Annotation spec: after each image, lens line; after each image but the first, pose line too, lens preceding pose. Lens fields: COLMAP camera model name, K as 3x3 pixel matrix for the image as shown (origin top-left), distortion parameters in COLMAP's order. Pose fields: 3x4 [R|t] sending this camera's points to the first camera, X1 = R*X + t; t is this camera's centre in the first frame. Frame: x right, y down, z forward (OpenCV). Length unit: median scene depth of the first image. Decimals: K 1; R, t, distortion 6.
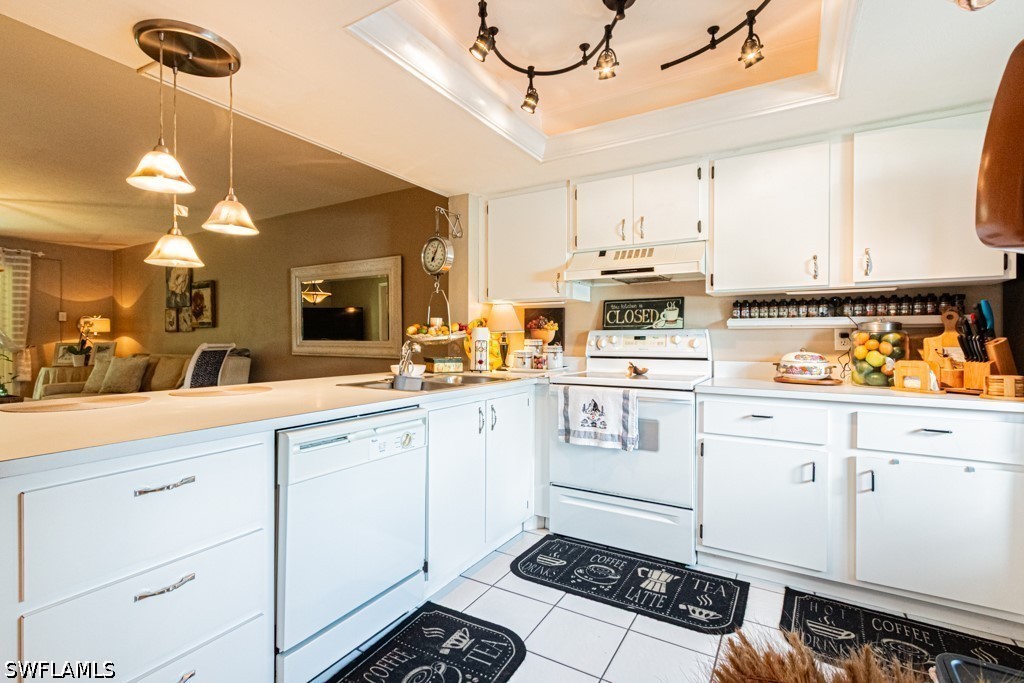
lens RADIAL K [[475.9, 0, 503.8], [0, 475.9, 338.3], [0, 0, 1]] dist [0.009419, -0.001435]
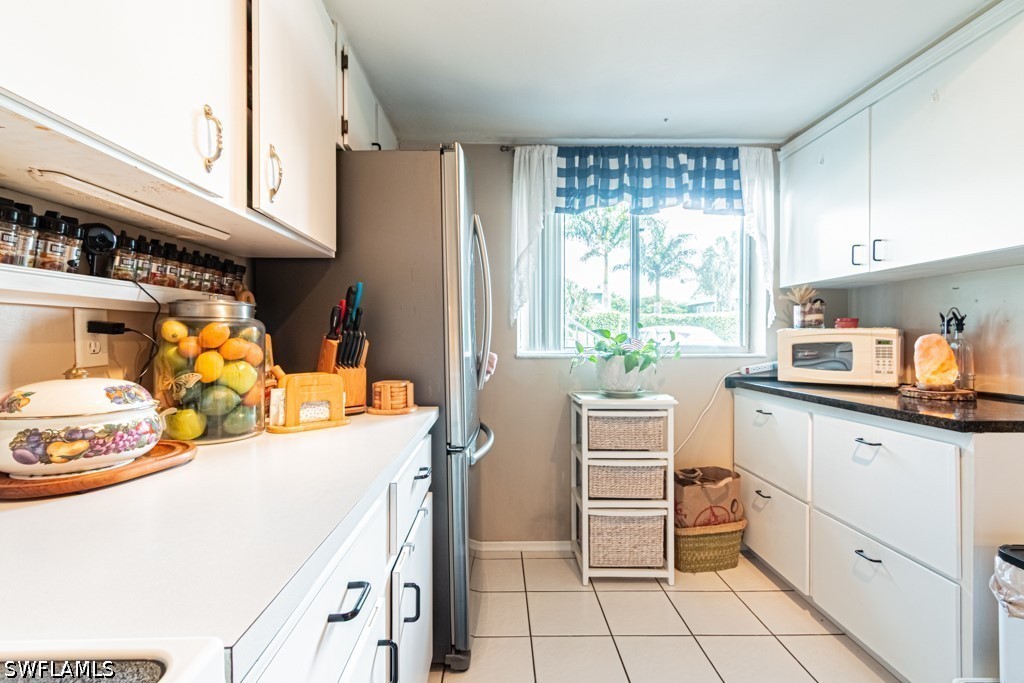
lens RADIAL K [[475.9, 0, 503.0], [0, 475.9, 334.1], [0, 0, 1]] dist [0.009419, -0.001435]
pose [[-0.528105, -0.001362, 0.849178, 0.190483], [-0.002381, 0.999997, 0.000124, 0.000068], [-0.849176, -0.001957, -0.528107, 0.897990]]
